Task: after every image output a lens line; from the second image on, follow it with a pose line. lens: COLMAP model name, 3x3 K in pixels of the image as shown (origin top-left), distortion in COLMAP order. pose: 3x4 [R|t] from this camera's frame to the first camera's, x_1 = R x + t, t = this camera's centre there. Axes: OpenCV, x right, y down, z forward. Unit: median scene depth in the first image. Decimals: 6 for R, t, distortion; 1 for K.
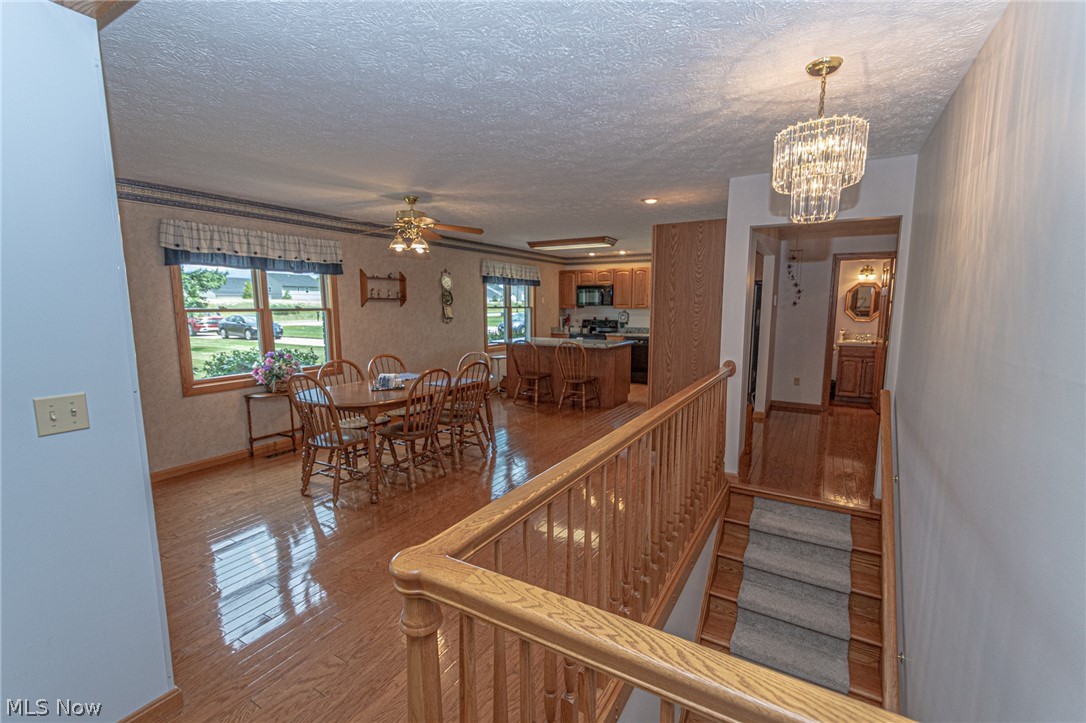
lens RADIAL K [[474.9, 0, 538.1], [0, 474.9, 361.8], [0, 0, 1]] dist [0.002381, -0.004255]
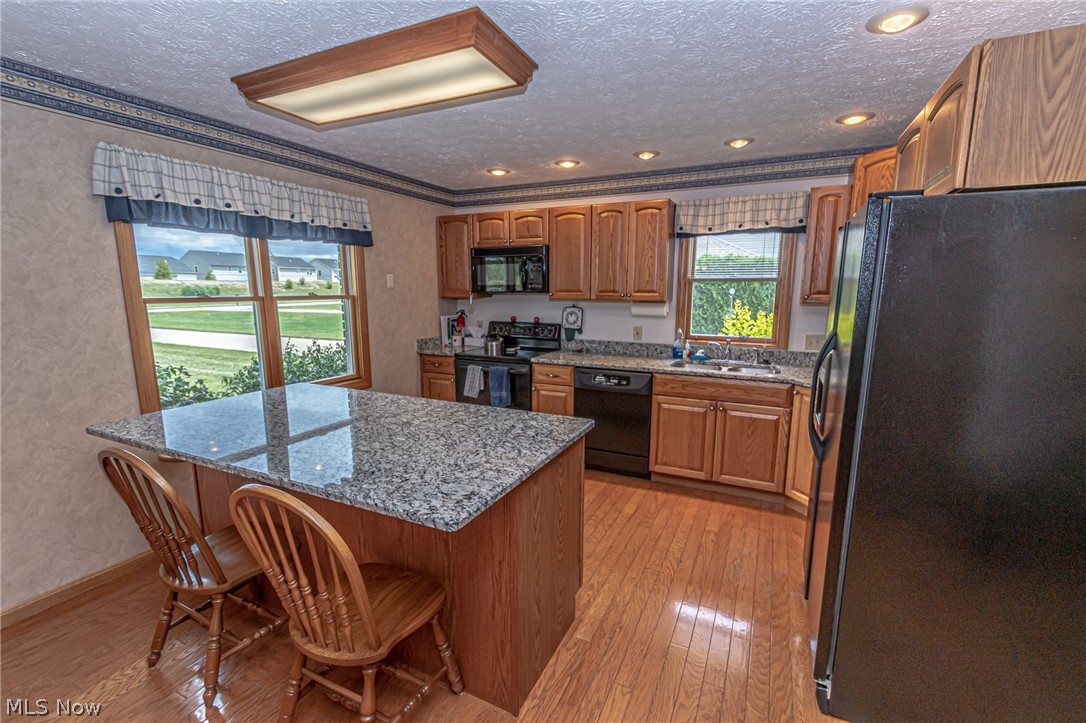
lens RADIAL K [[474.9, 0, 544.5], [0, 474.9, 369.7], [0, 0, 1]] dist [0.002381, -0.004255]
pose [[0.996134, -0.010925, 0.087166, 0.109802], [0.006346, 0.998593, 0.052640, -0.067282], [-0.087618, -0.051884, 0.994802, 0.531263]]
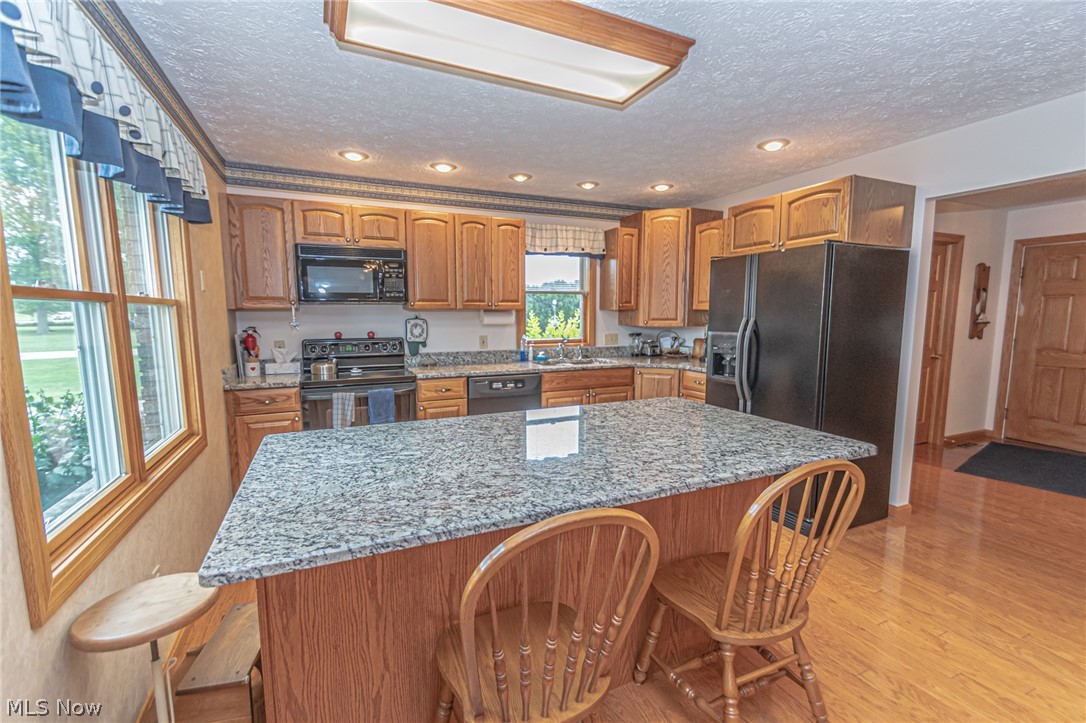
lens RADIAL K [[474.9, 0, 541.3], [0, 474.9, 361.5], [0, 0, 1]] dist [0.002381, -0.004255]
pose [[0.576104, -0.083701, 0.813079, -0.103487], [0.098940, 0.994570, 0.032281, -0.067840], [-0.811366, 0.061849, 0.581257, 0.650615]]
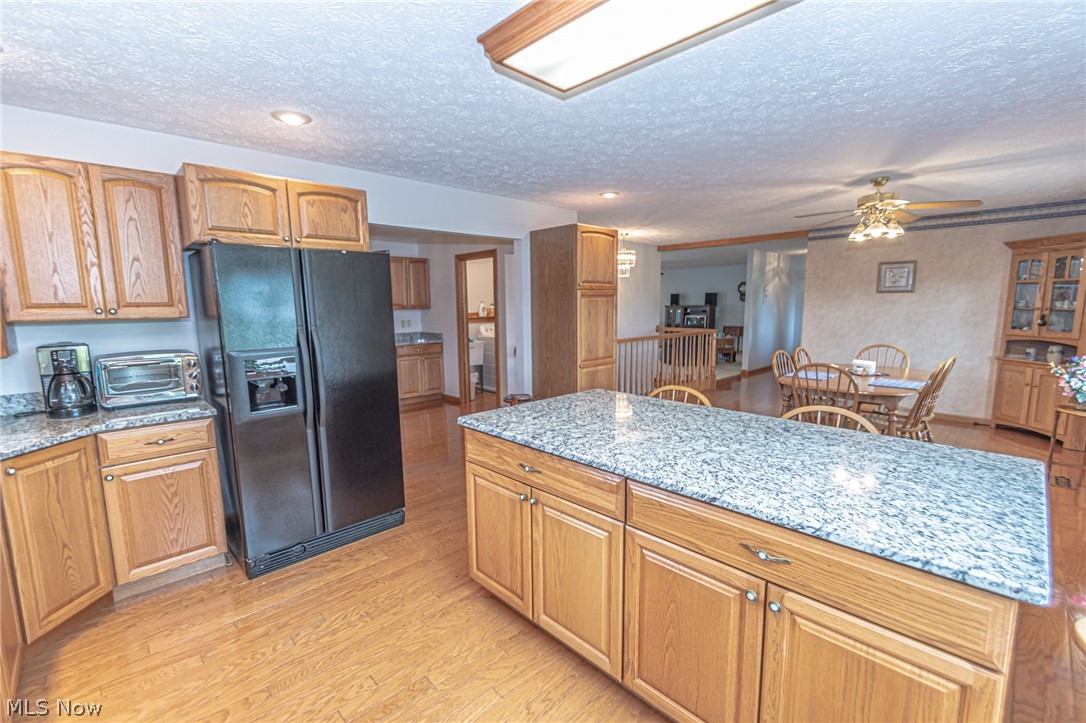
lens RADIAL K [[474.9, 0, 537.4], [0, 474.9, 366.9], [0, 0, 1]] dist [0.002381, -0.004255]
pose [[-0.962415, -0.025295, 0.270401, 0.051521], [0.044853, 0.967176, 0.250117, -0.112670], [-0.267852, 0.252845, -0.929691, 0.943061]]
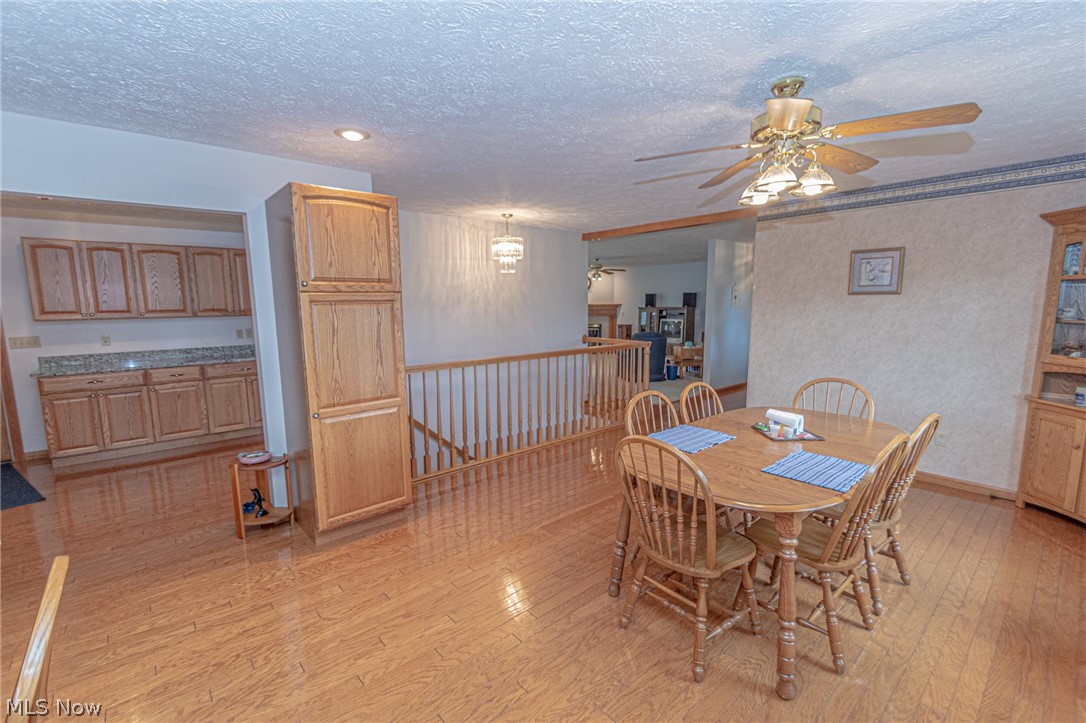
lens RADIAL K [[474.9, 0, 536.6], [0, 474.9, 367.7], [0, 0, 1]] dist [0.002381, -0.004255]
pose [[-0.947826, -0.032792, 0.317096, 0.012878], [0.050639, 0.966578, 0.251321, -0.105675], [-0.314739, 0.254266, -0.914488, 0.875515]]
